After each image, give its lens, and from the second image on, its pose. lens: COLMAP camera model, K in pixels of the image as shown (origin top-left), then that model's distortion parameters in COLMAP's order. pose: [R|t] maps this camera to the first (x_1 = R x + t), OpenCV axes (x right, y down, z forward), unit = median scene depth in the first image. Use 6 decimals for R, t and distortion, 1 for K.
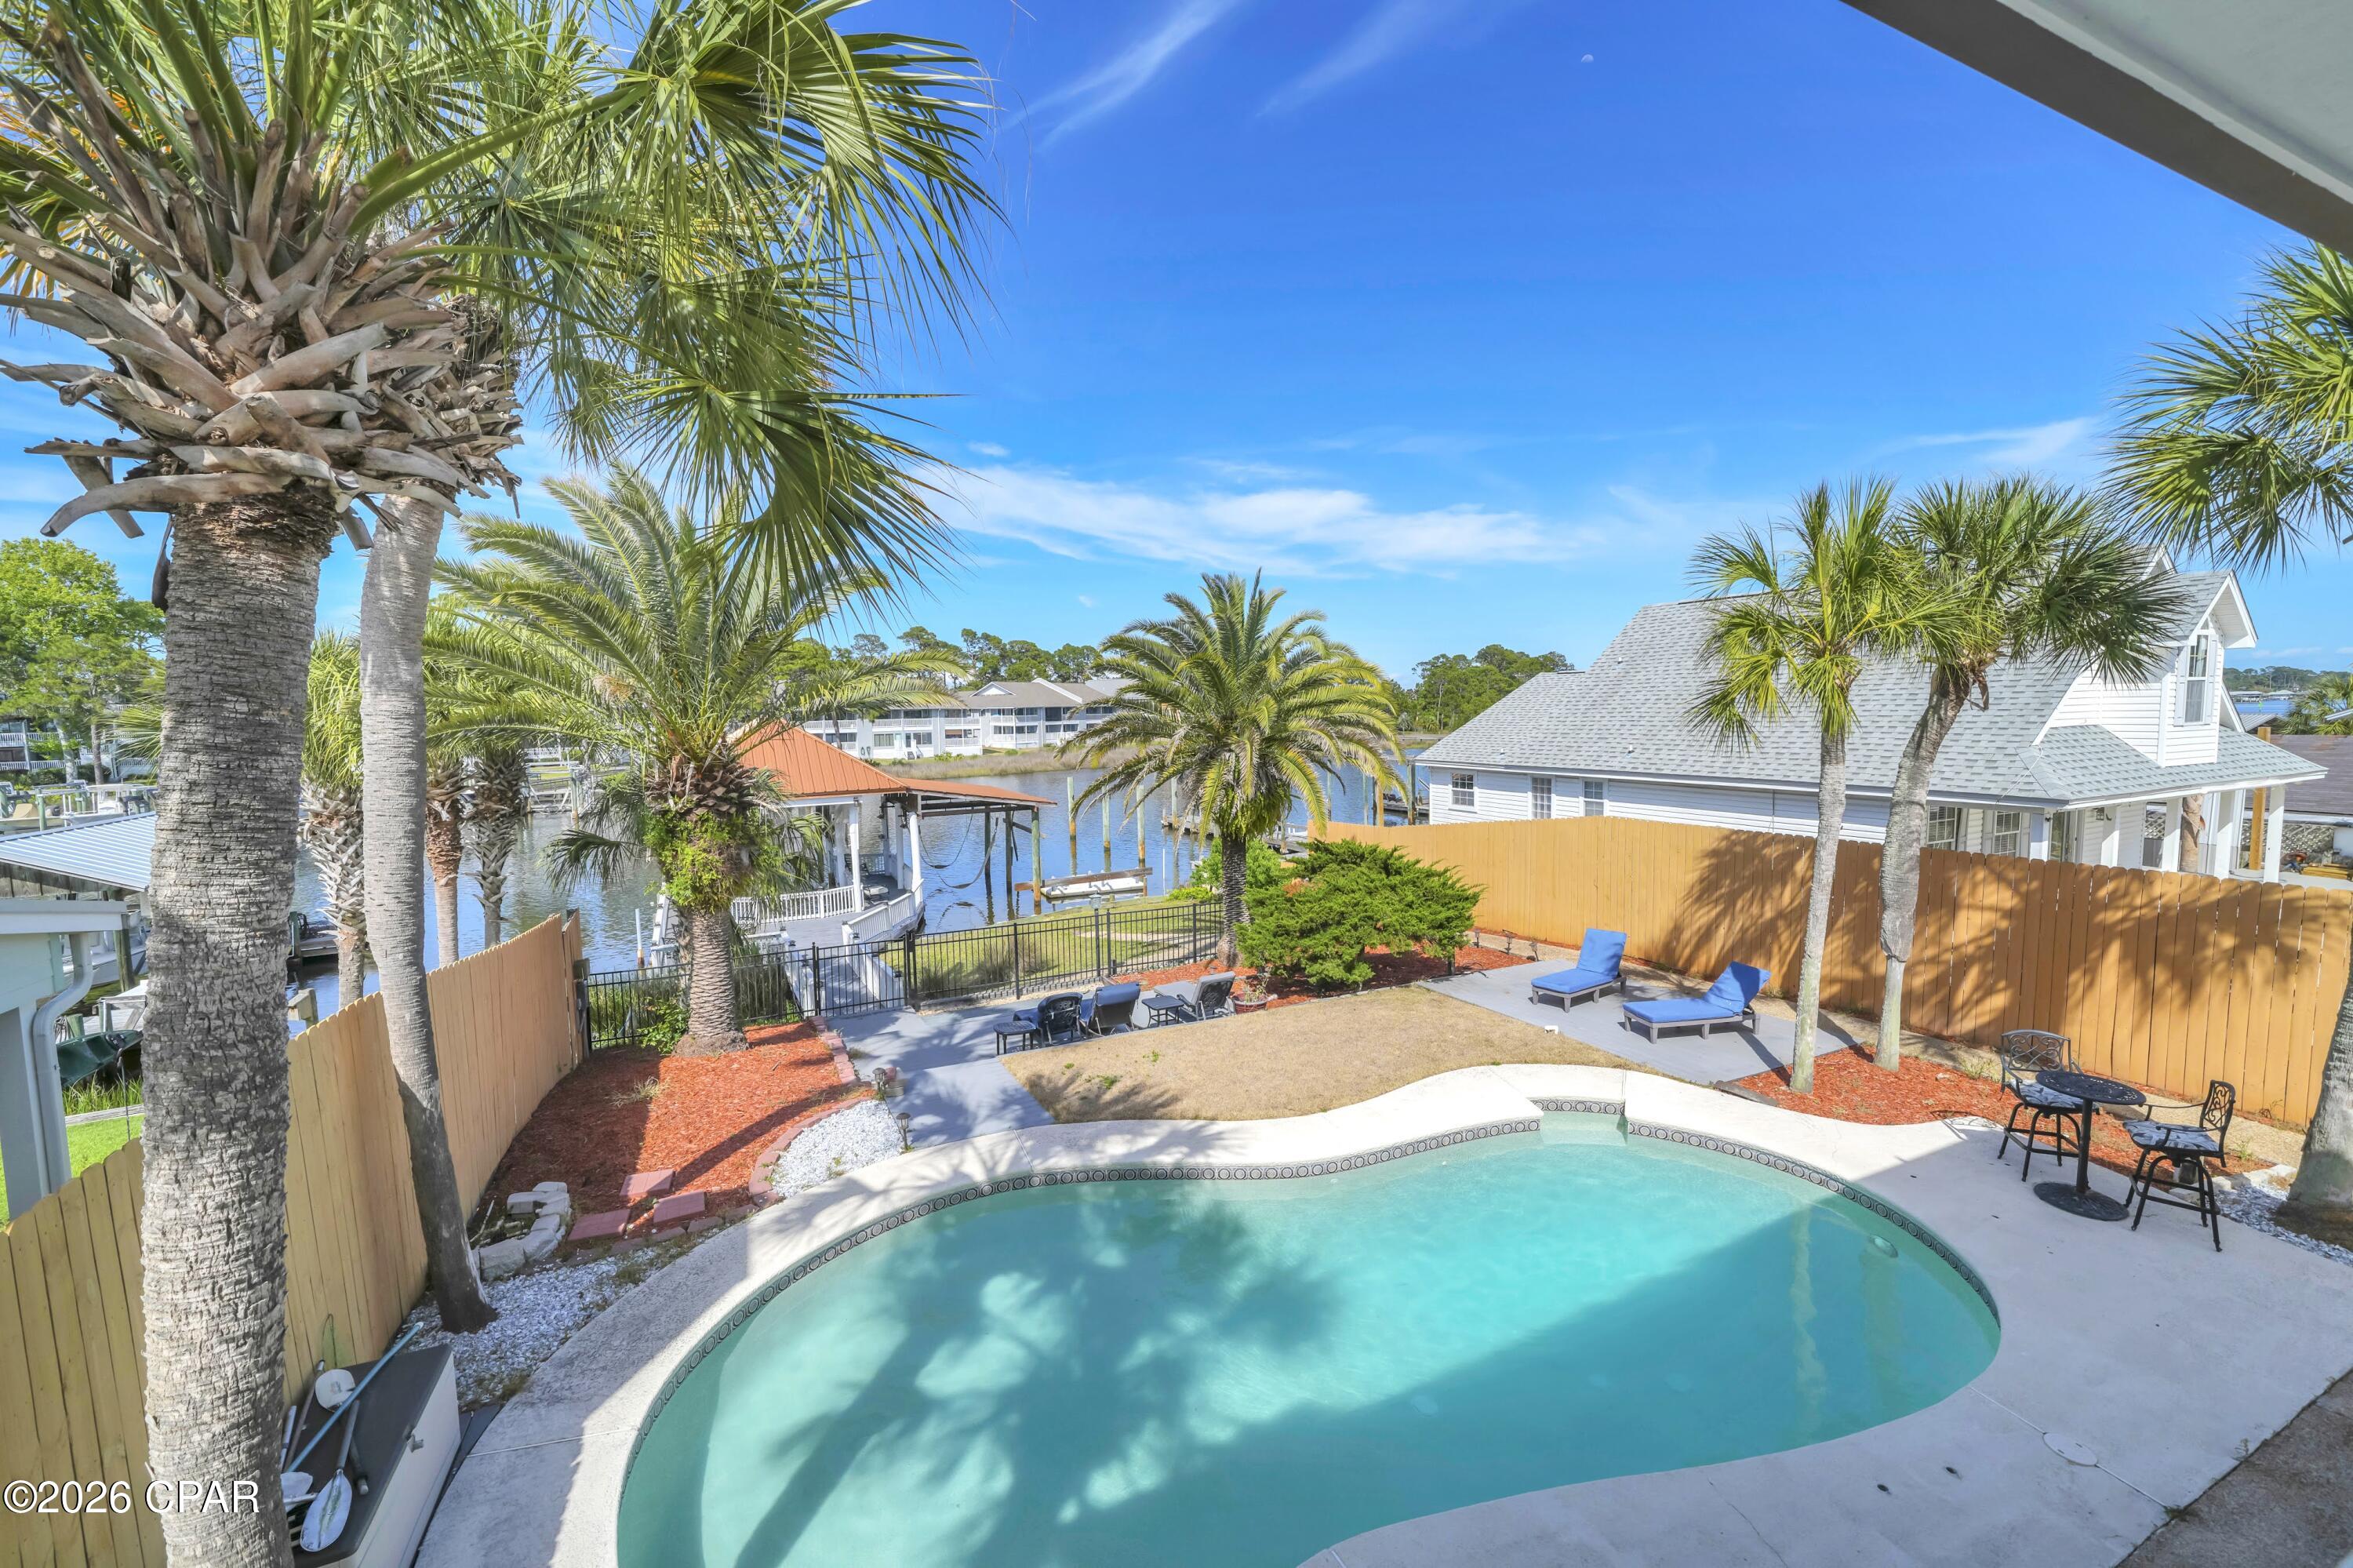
lens RADIAL K [[926.7, 0, 1168.1], [0, 926.7, 787.2], [0, 0, 1]] dist [-0.011368, 0.004116]
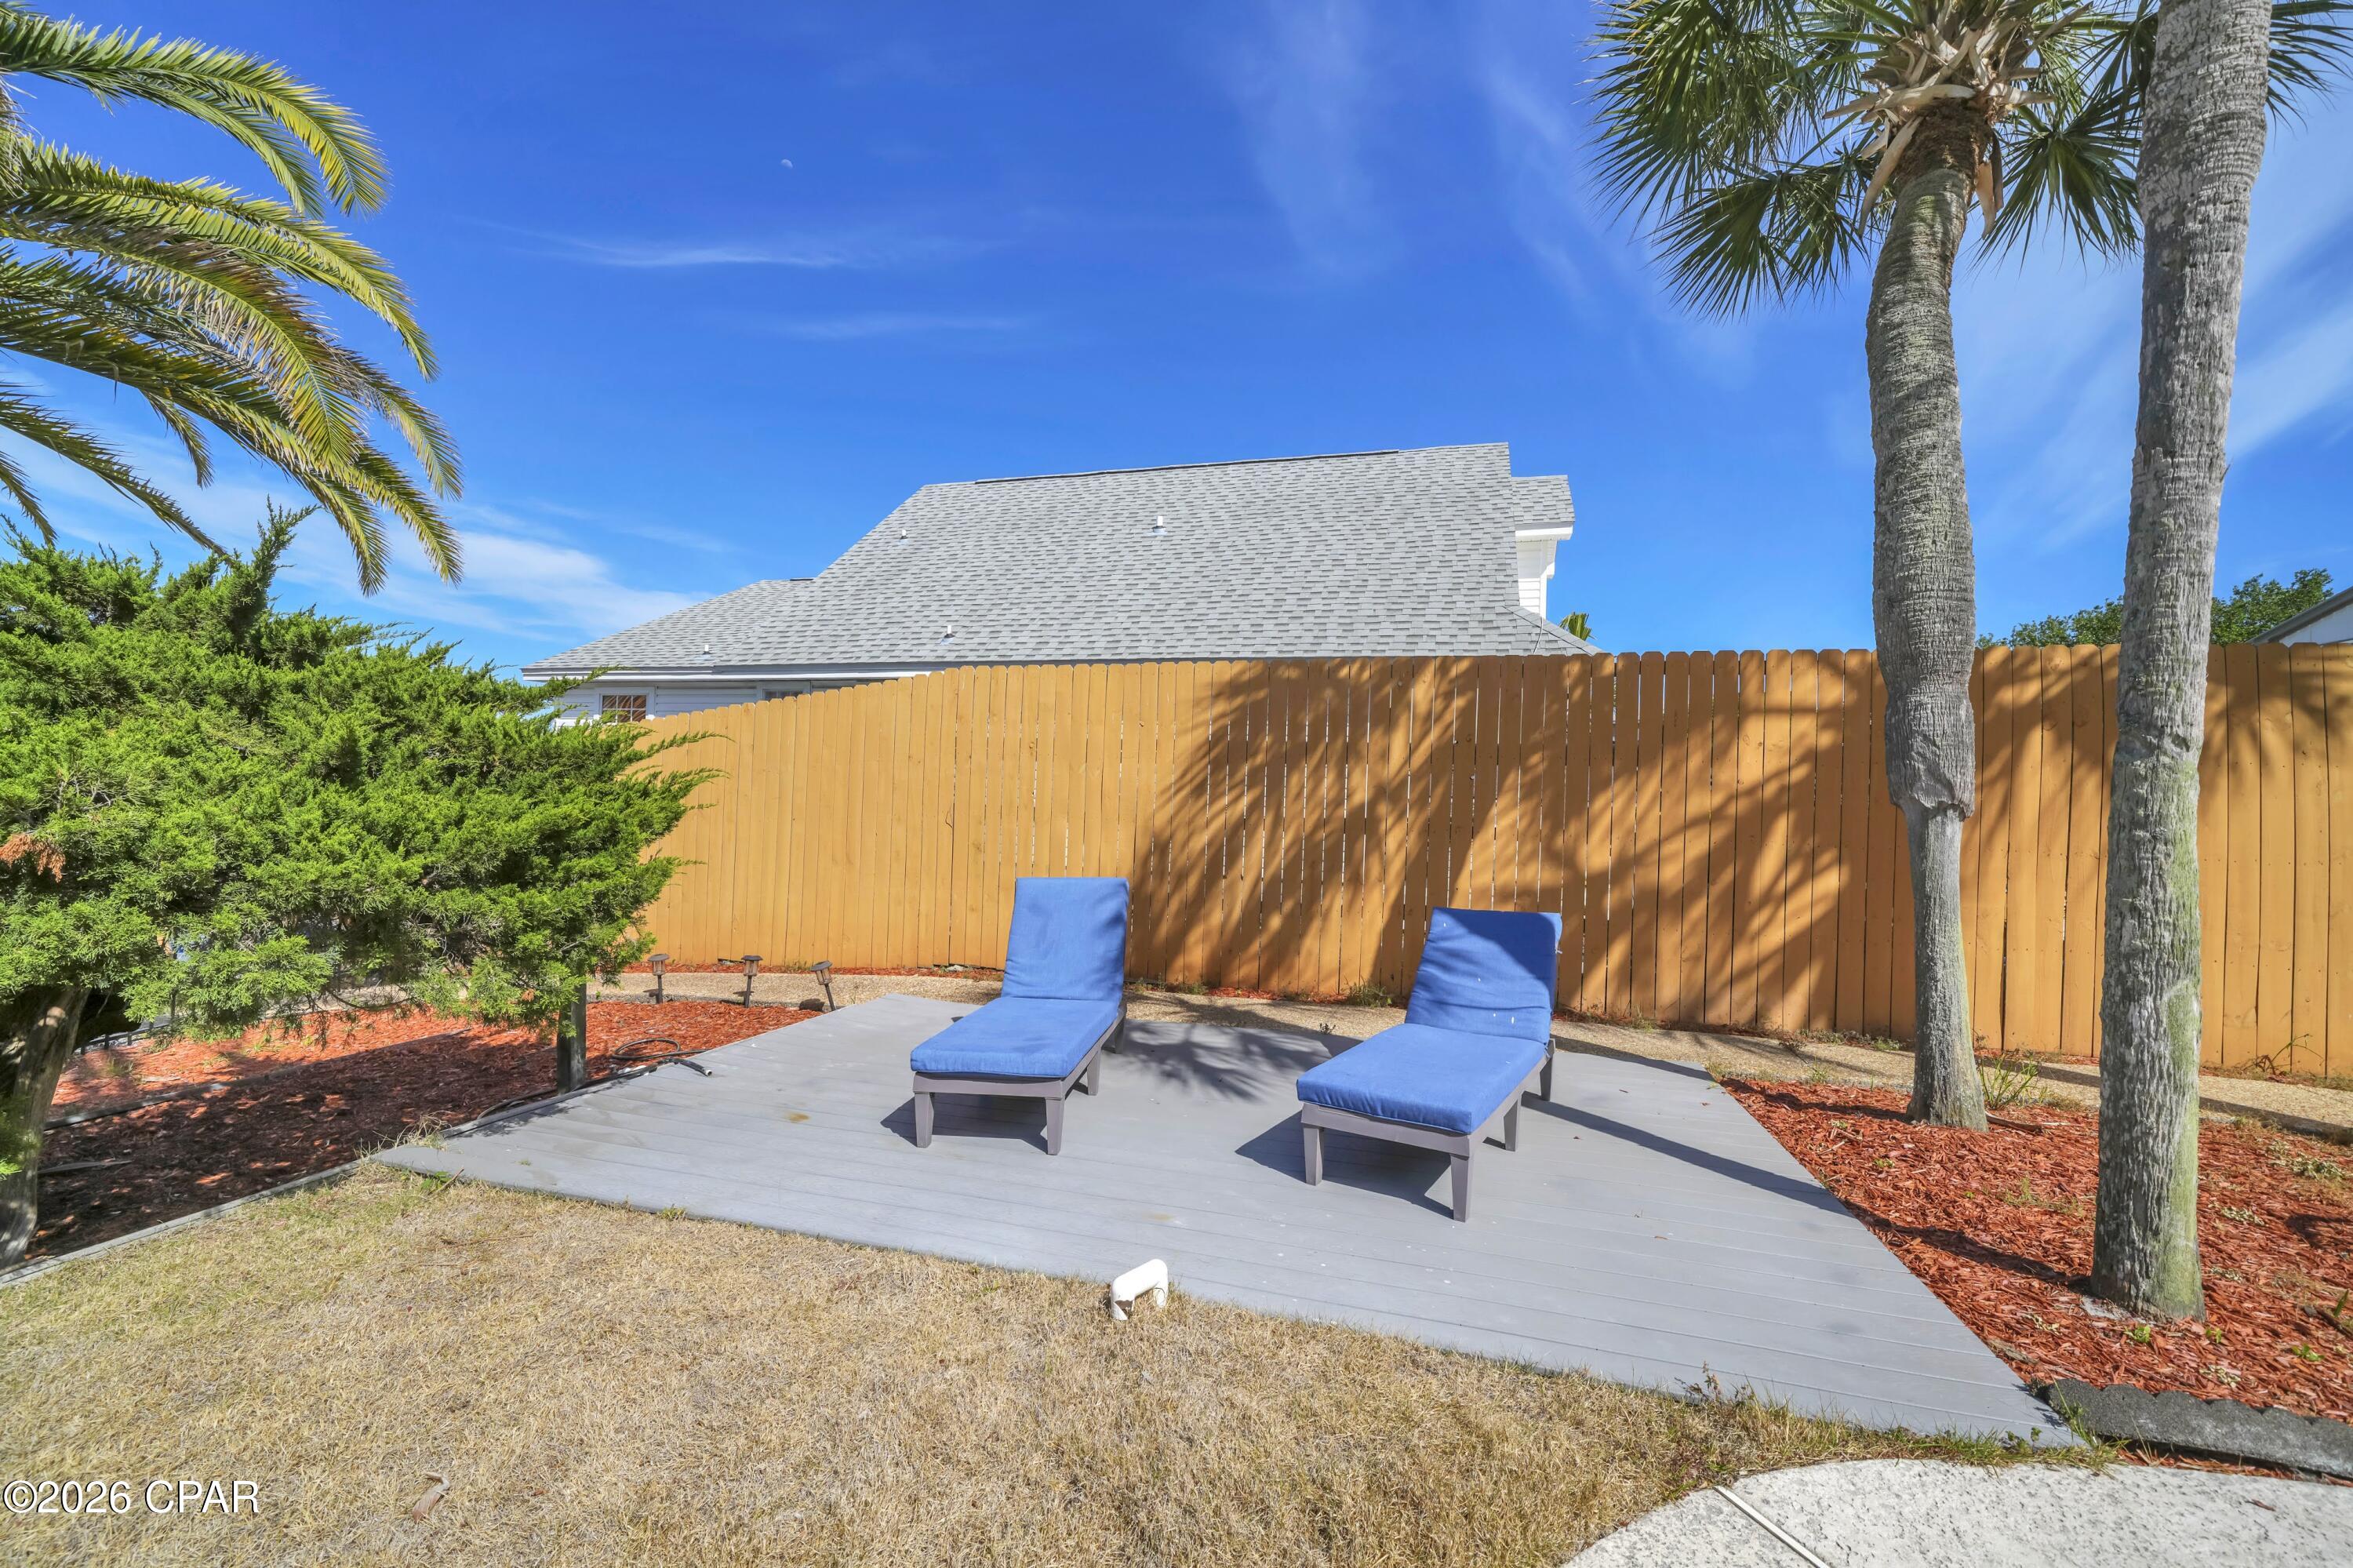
lens RADIAL K [[926.7, 0, 1179.9], [0, 926.7, 786.5], [0, 0, 1]] dist [-0.011368, 0.004116]
pose [[0.661057, 0.050319, 0.748647, 0.310730], [0.016227, 0.996557, -0.081310, 0.200041], [-0.750160, 0.065899, 0.657964, 0.978465]]
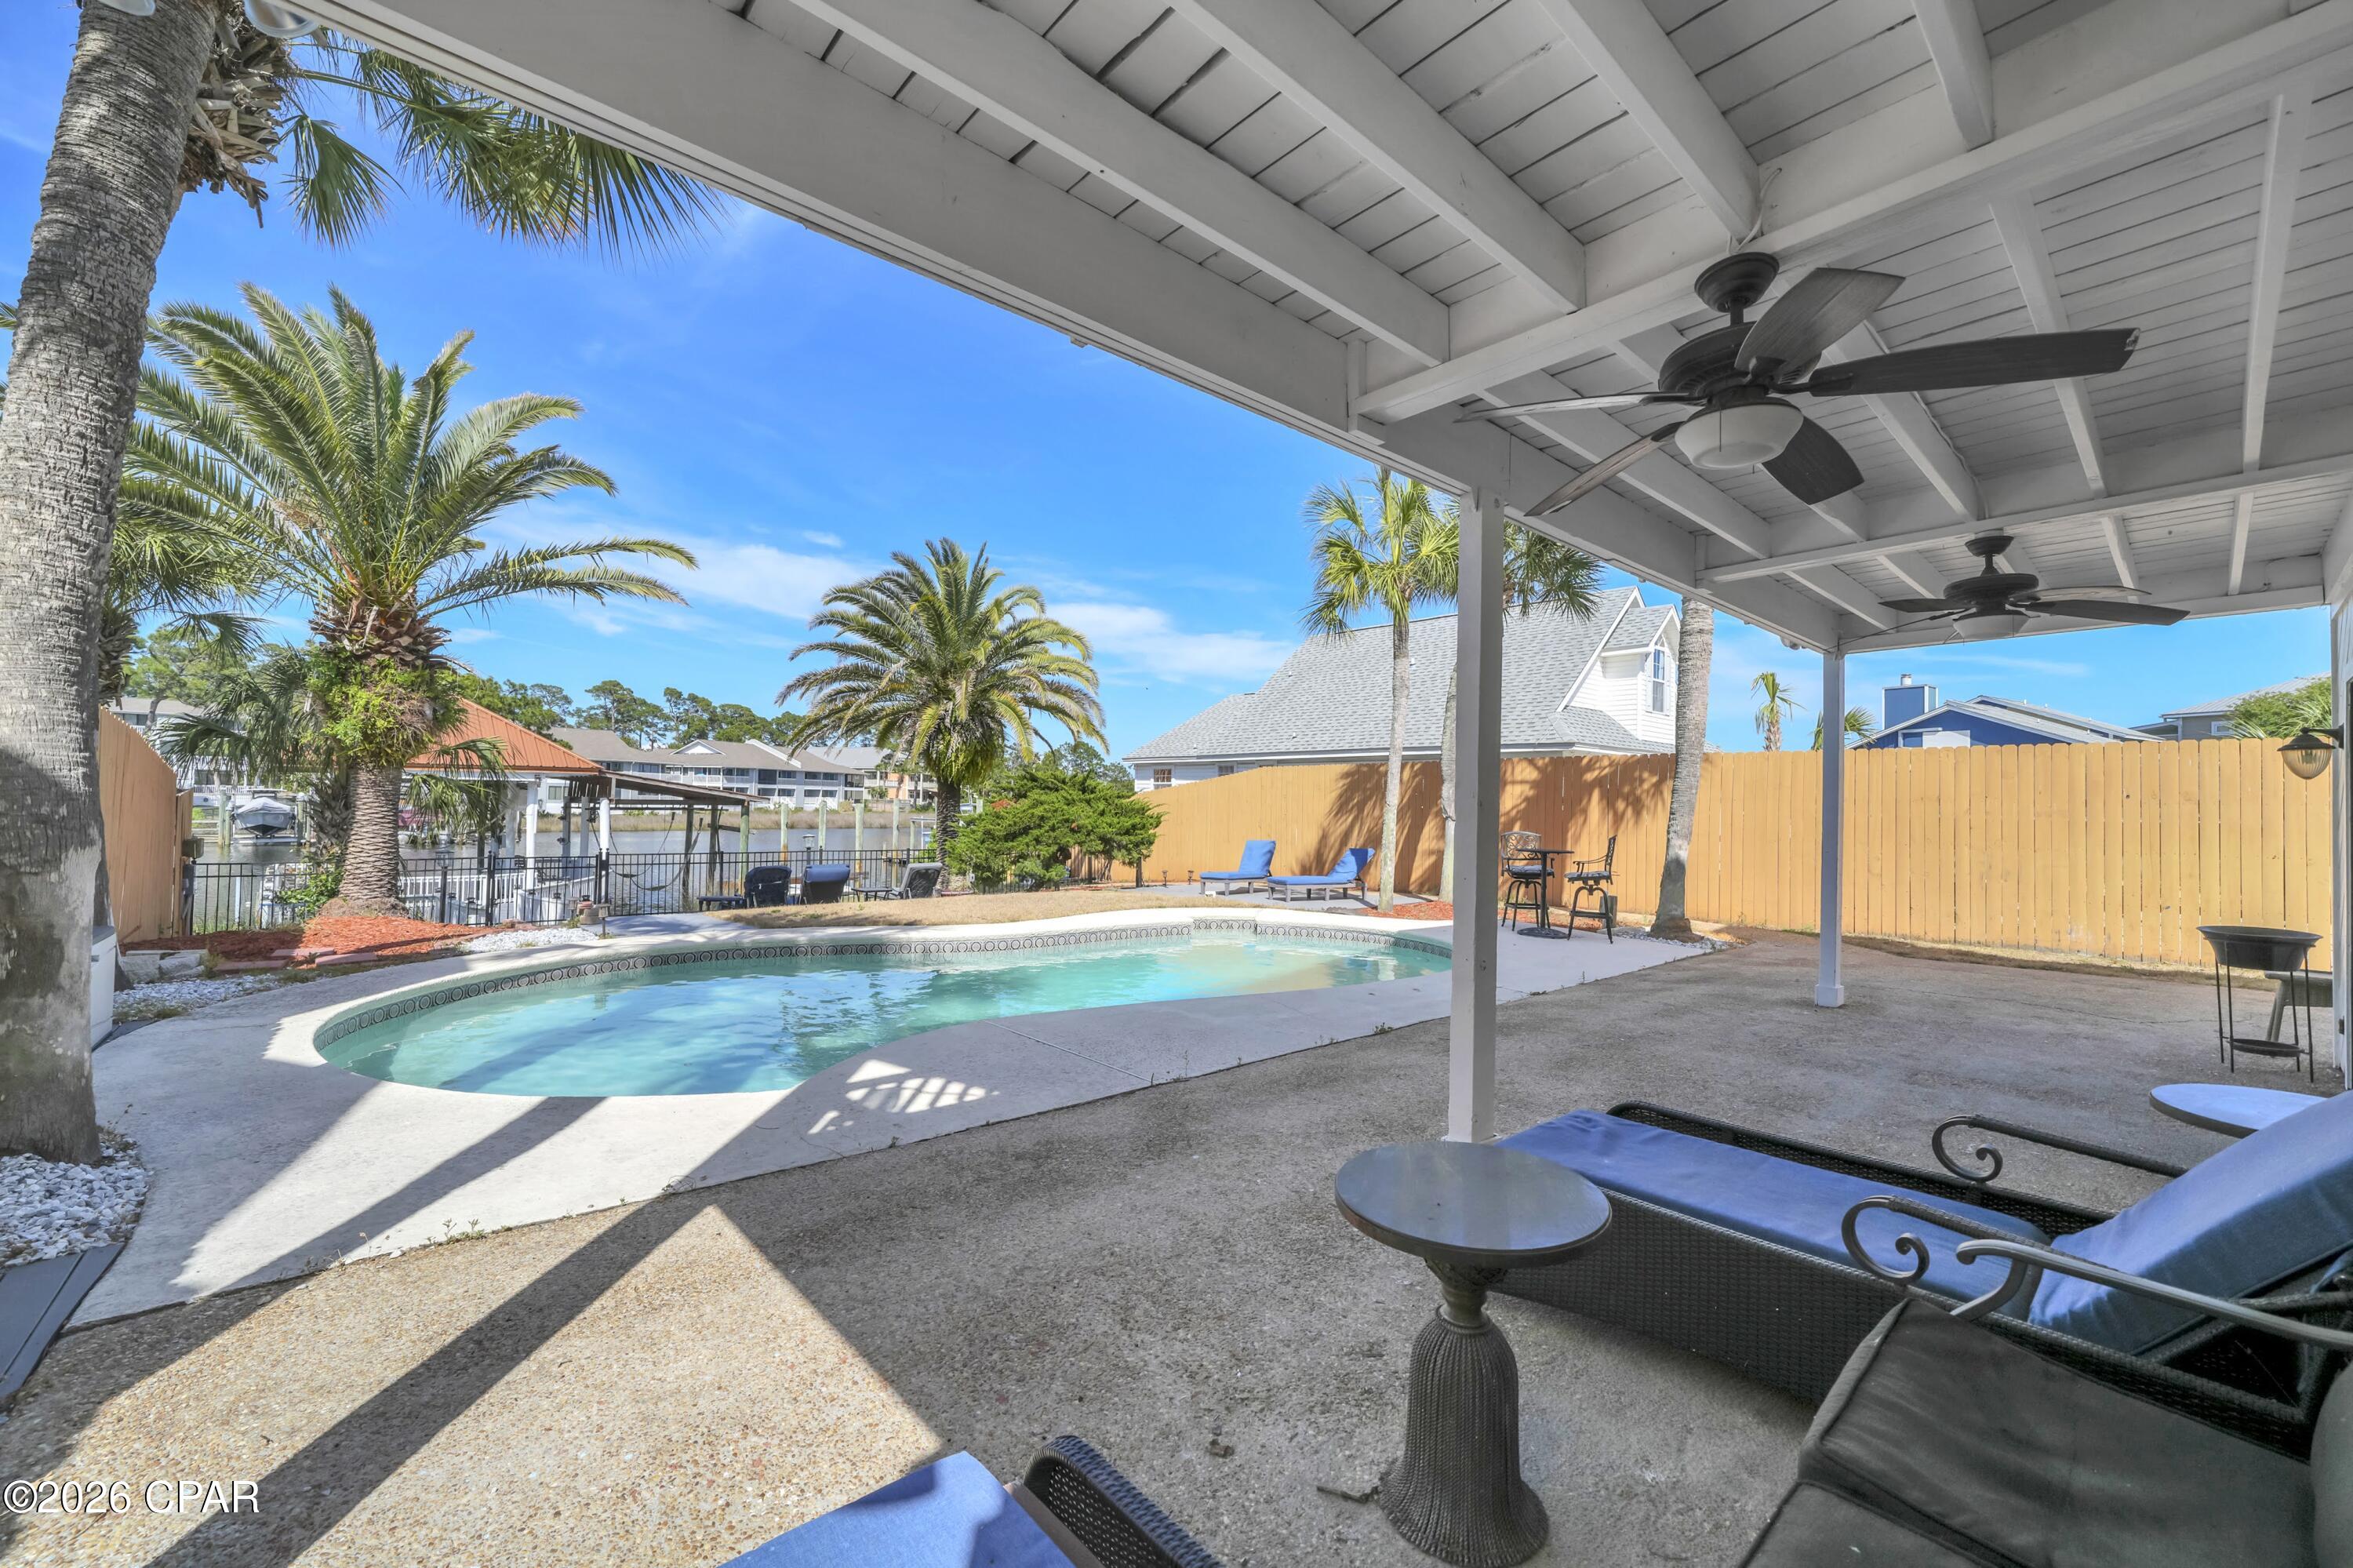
lens RADIAL K [[926.7, 0, 1169.2], [0, 926.7, 784.2], [0, 0, 1]] dist [-0.011368, 0.004116]
pose [[0.958260, 0.041427, 0.282881, 0.020439], [-0.013118, 0.994775, -0.101246, 0.274301], [-0.285597, 0.093310, 0.953796, -0.158761]]
